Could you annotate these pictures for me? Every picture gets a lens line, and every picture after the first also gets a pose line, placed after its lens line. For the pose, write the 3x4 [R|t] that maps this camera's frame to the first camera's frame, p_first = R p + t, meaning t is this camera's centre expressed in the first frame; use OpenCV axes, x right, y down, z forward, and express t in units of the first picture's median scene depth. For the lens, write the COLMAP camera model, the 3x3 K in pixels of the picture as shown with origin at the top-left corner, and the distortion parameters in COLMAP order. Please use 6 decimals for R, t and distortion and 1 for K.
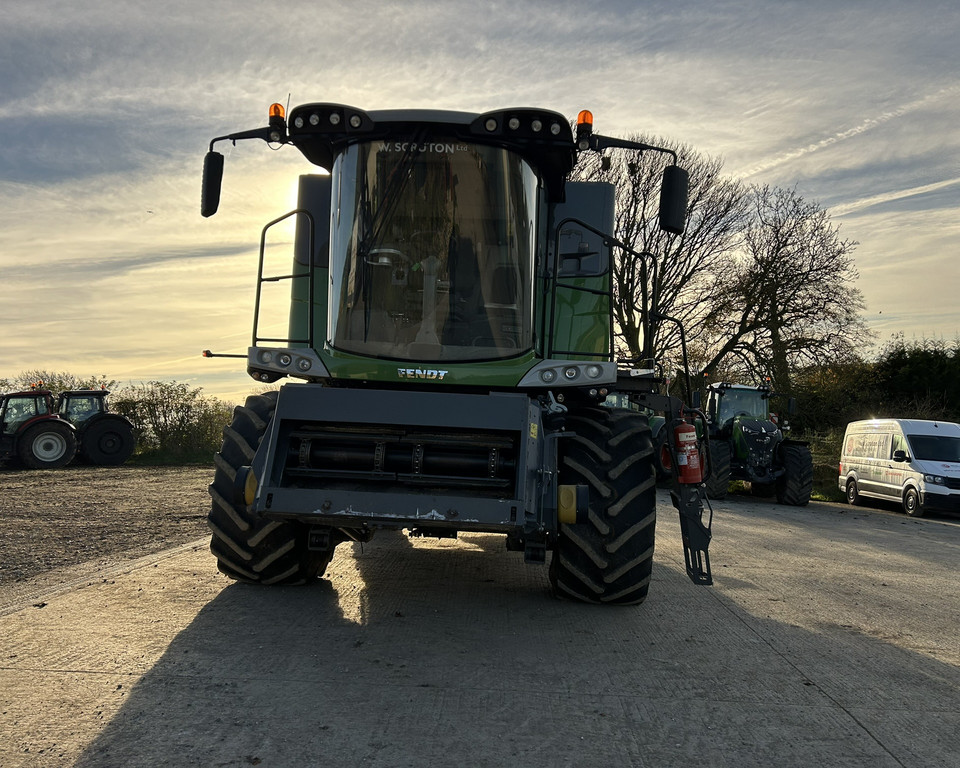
lens RADIAL K [[818.4, 0, 481.6], [0, 818.4, 421.7], [0, 0, 1]] dist [0.027230, -0.003858]
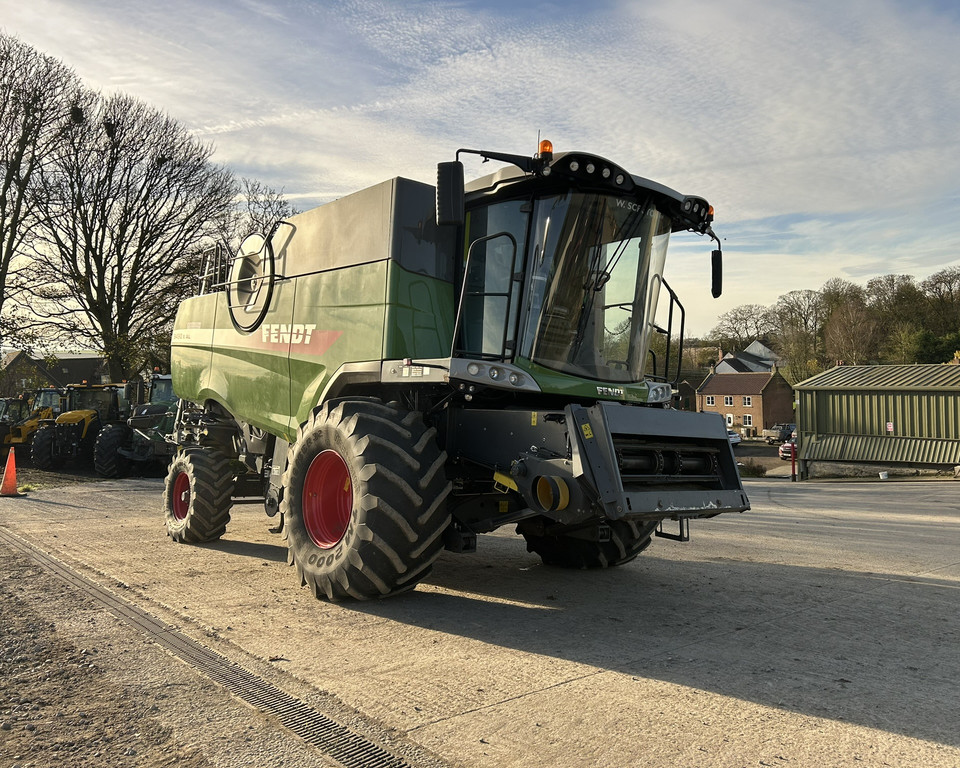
lens RADIAL K [[818.4, 0, 481.6], [0, 818.4, 421.7], [0, 0, 1]] dist [0.027230, -0.003858]
pose [[0.687440, -0.006285, 0.726214, -0.707431], [-0.012686, 0.999706, 0.020660, -0.024013], [-0.726131, -0.023415, 0.687158, 0.200463]]
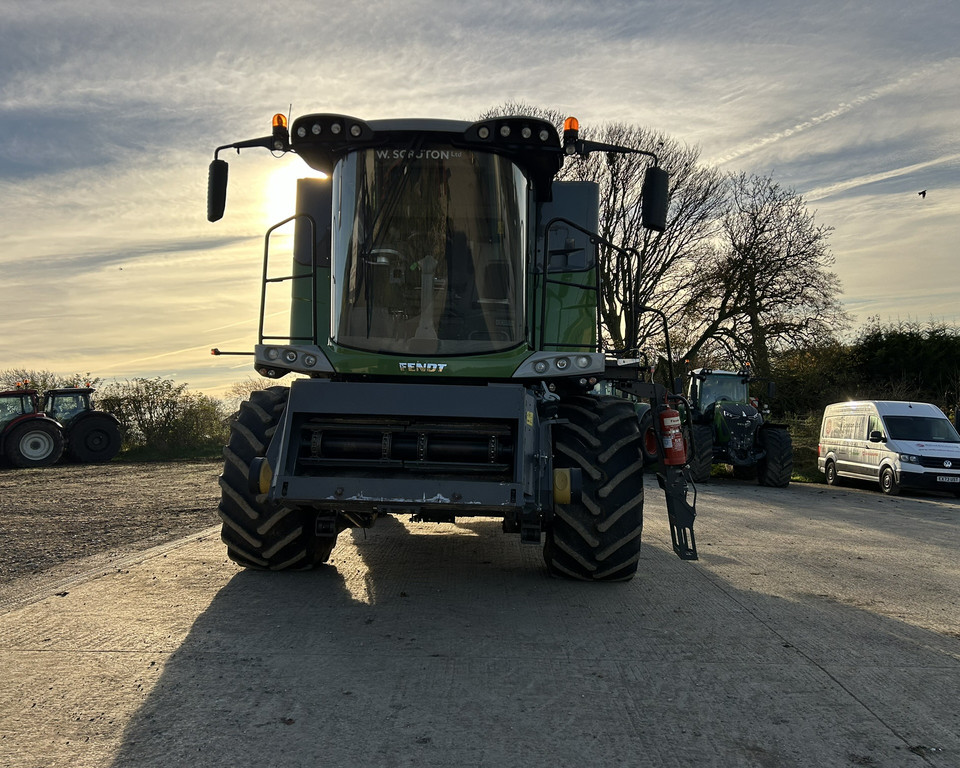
lens RADIAL K [[821.4, 0, 478.3], [0, 821.4, 419.6], [0, 0, 1]] dist [0.030830, -0.006888]
pose [[0.999631, -0.020591, 0.017732, -0.013358], [0.020417, 0.999742, 0.009944, 0.000299], [-0.017932, -0.009578, 0.999793, -0.044432]]
